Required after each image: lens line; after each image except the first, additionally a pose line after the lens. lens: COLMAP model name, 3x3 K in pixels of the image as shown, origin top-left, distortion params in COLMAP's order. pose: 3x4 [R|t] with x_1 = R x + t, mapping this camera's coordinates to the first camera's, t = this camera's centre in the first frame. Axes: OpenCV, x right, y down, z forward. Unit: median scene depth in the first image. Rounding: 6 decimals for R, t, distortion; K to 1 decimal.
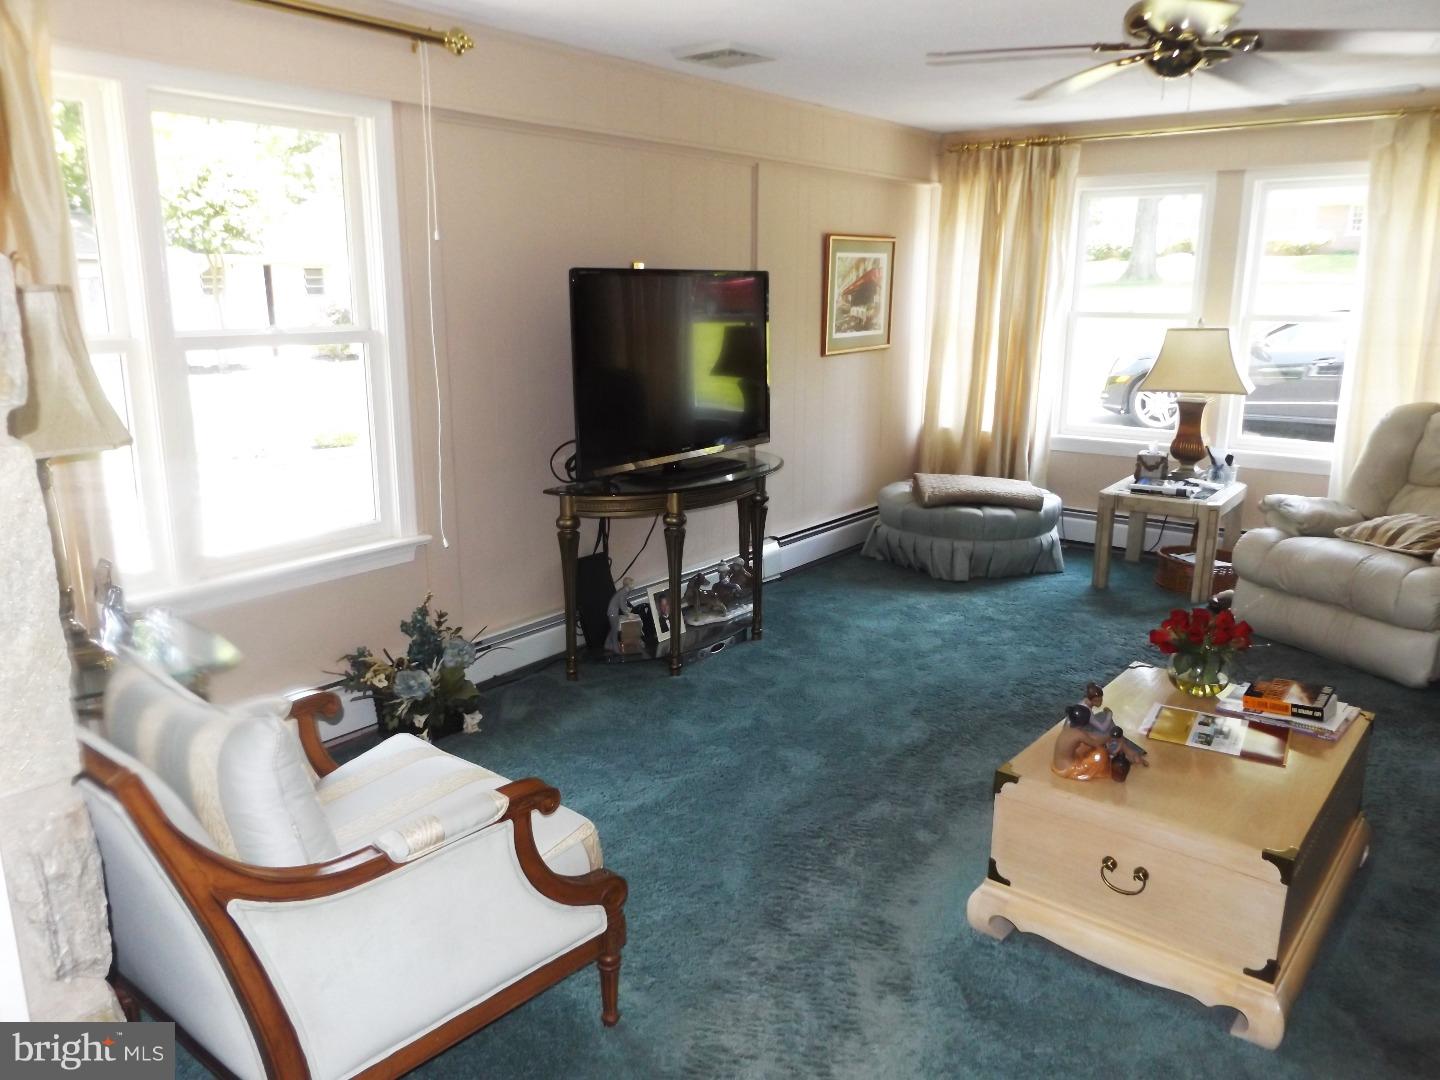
lens RADIAL K [[1068.9, 0, 720.0], [0, 1068.9, 540.0], [0, 0, 1]] dist [-0.005641, -0.001224]
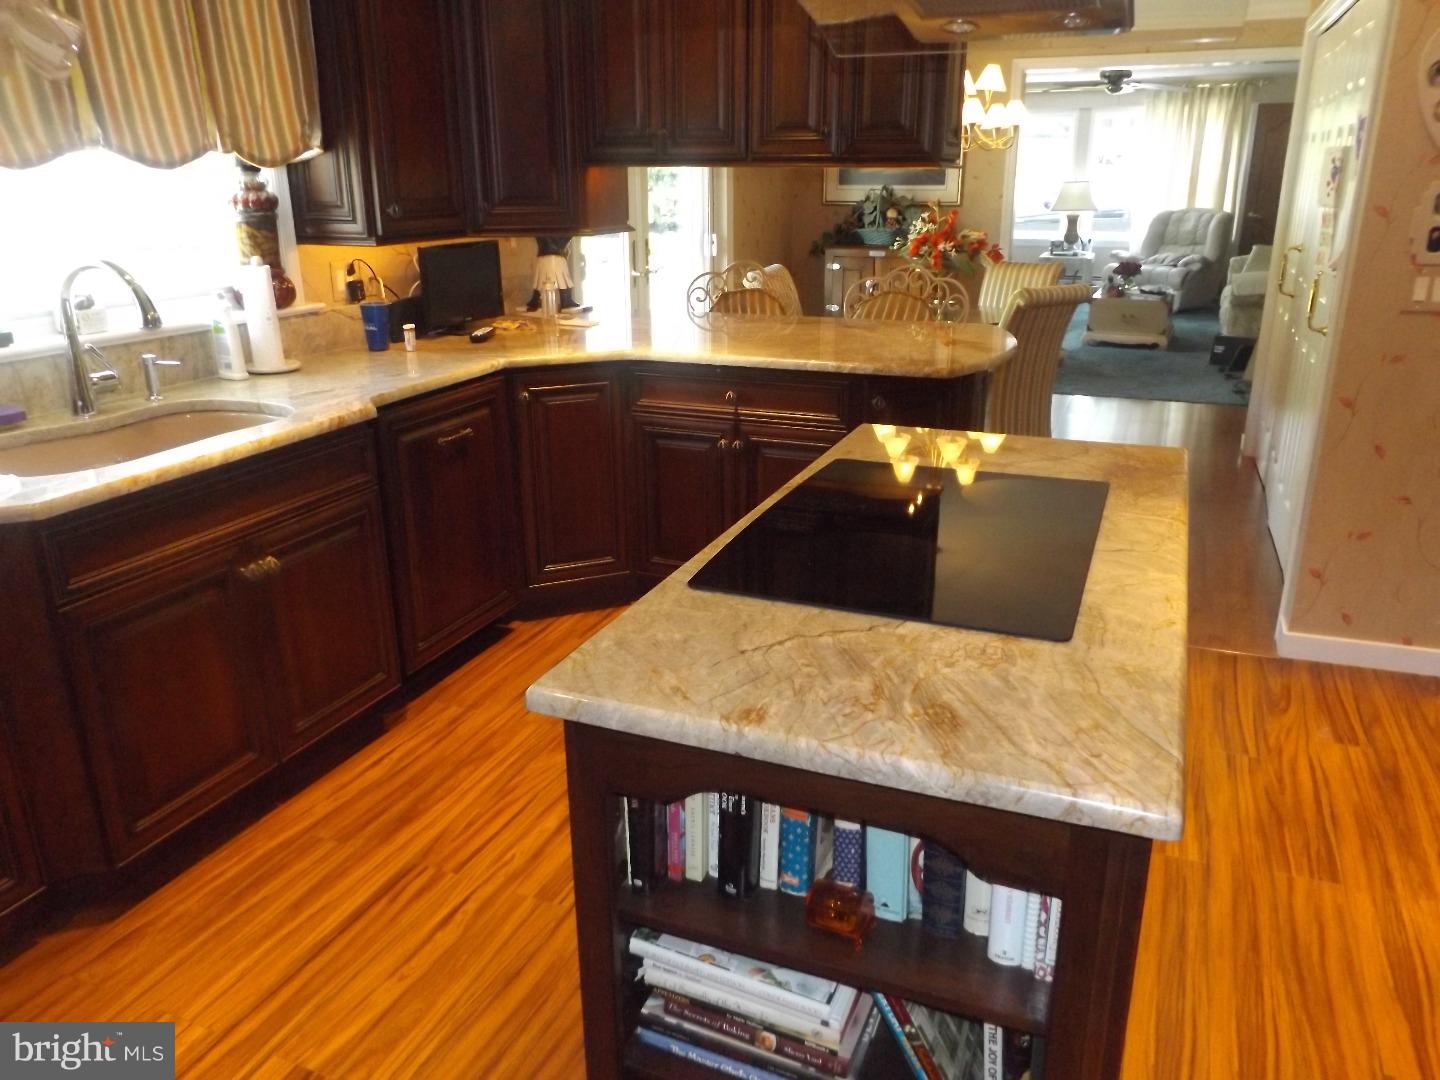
lens RADIAL K [[1068.9, 0, 720.0], [0, 1068.9, 540.0], [0, 0, 1]] dist [-0.005641, -0.001224]
pose [[0.967272, -0.094051, 0.235667, -0.860999], [0.070533, 0.991827, 0.106326, 0.254150], [-0.243740, -0.086223, 0.966000, -1.034232]]
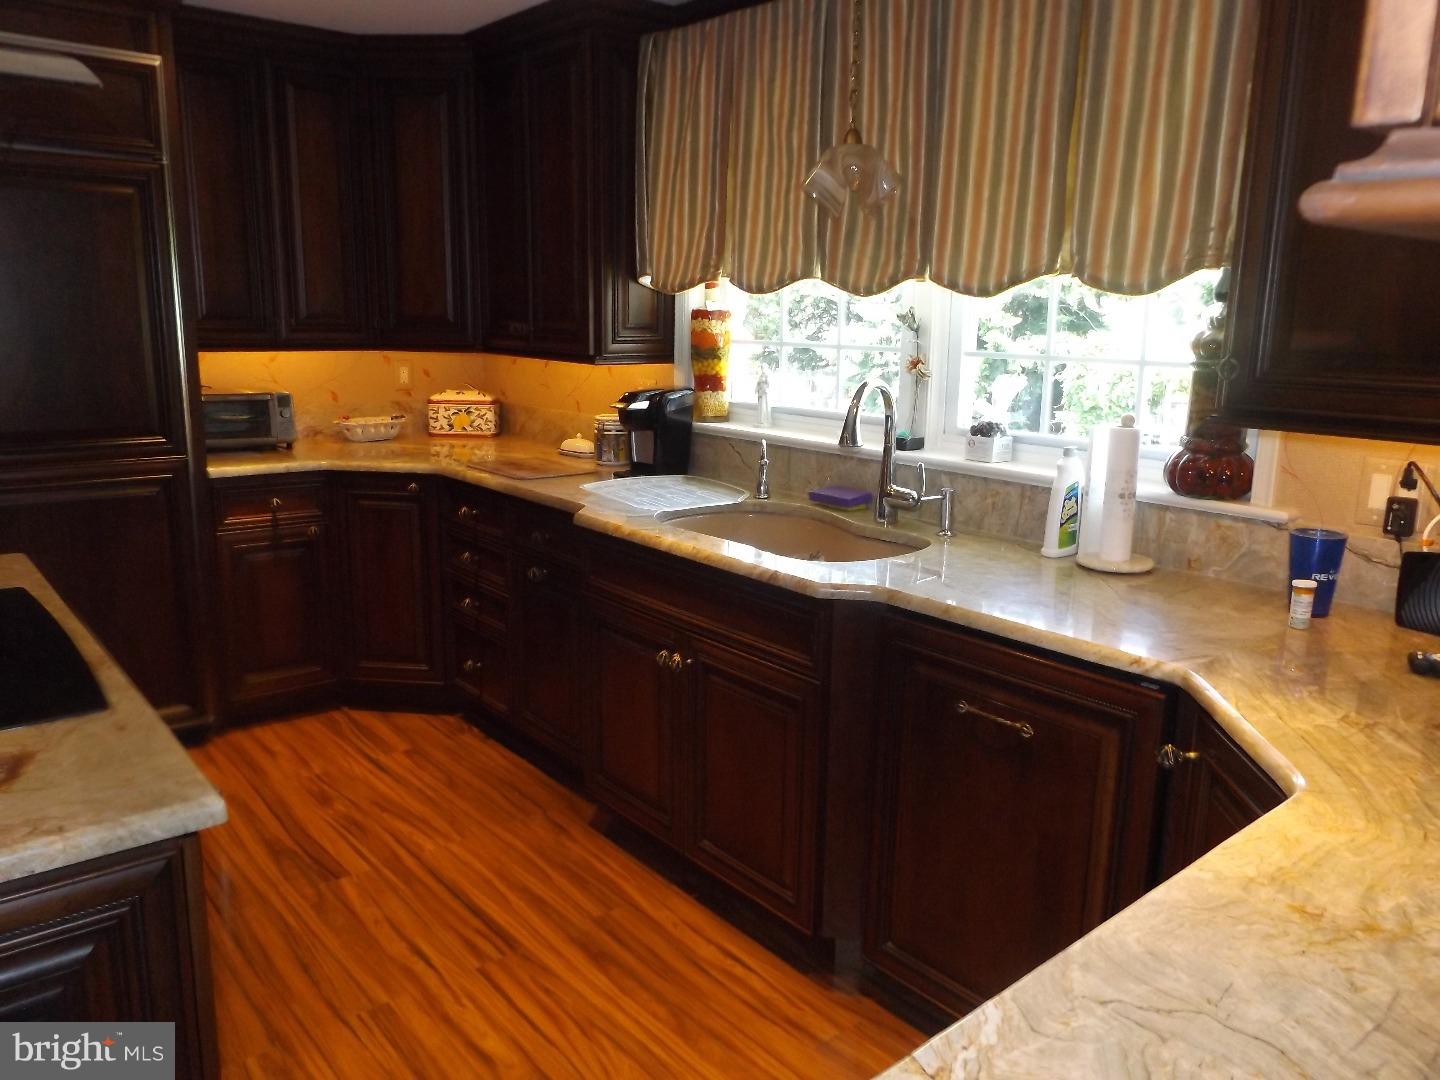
lens RADIAL K [[1068.9, 0, 720.0], [0, 1068.9, 540.0], [0, 0, 1]] dist [-0.005641, -0.001224]
pose [[-0.226315, 0.188774, -0.955587, -0.508535], [-0.246374, 0.938046, 0.243659, 0.130913], [0.942380, 0.290576, -0.165785, -0.474887]]
